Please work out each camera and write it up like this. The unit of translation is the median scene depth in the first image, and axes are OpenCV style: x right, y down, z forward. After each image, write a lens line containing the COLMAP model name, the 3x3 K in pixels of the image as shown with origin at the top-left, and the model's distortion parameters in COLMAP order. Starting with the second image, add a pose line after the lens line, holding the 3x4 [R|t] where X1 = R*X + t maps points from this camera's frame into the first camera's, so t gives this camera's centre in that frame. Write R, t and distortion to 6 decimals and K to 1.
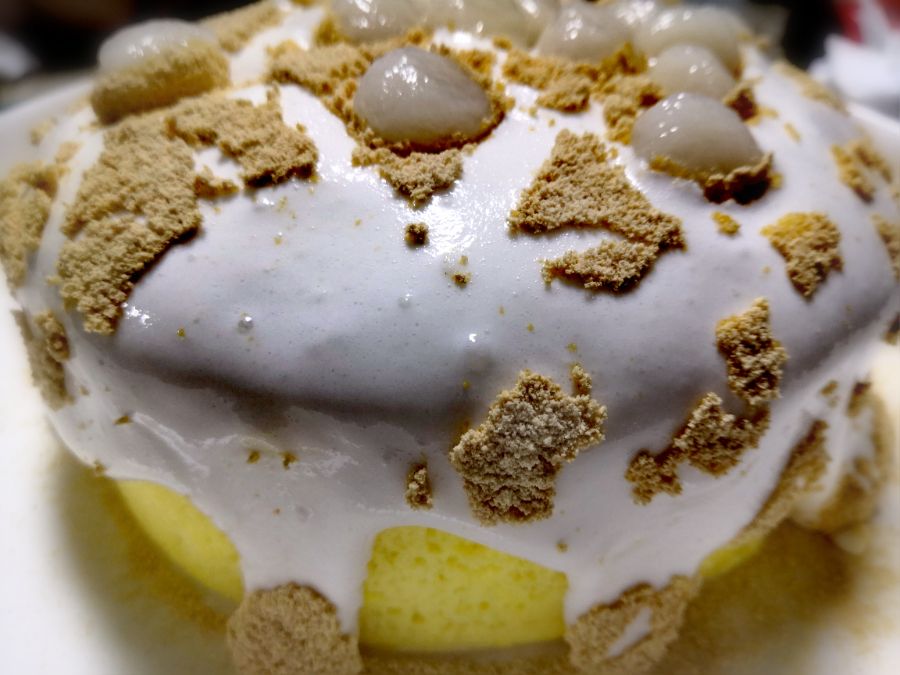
lens RADIAL K [[746.8, 0, 450.0], [0, 746.8, 337.5], [0, 0, 1]] dist [-0.085528, -0.001120]
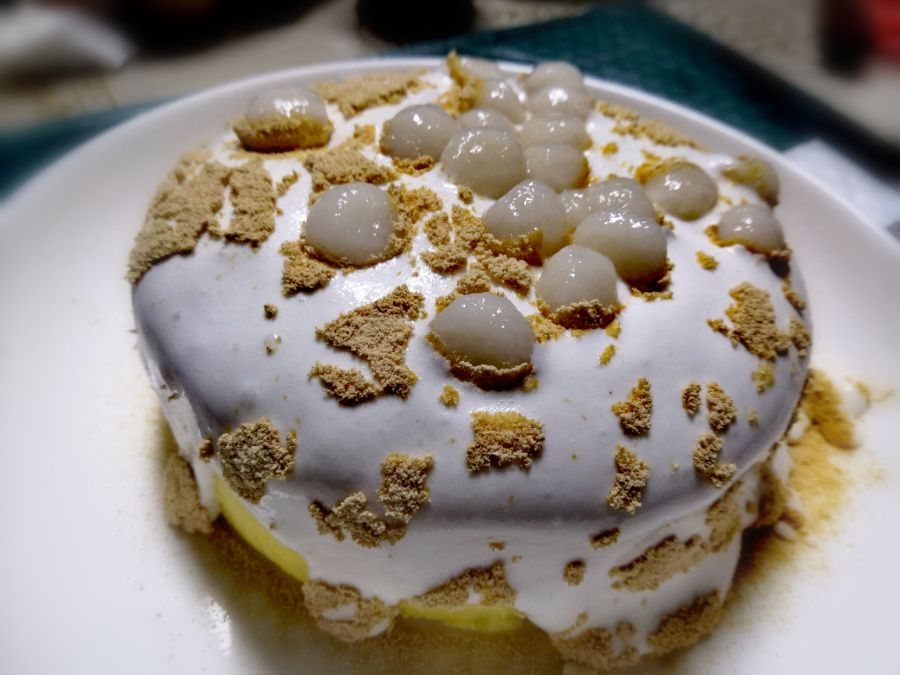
lens RADIAL K [[707.3, 0, 450.0], [0, 707.3, 337.5], [0, 0, 1]] dist [0.001657, -0.000288]
pose [[0.812258, 0.444509, -0.377690, 0.842186], [-0.408733, 0.895692, 0.175135, -0.496534], [0.416143, 0.012120, 0.909218, -0.222988]]
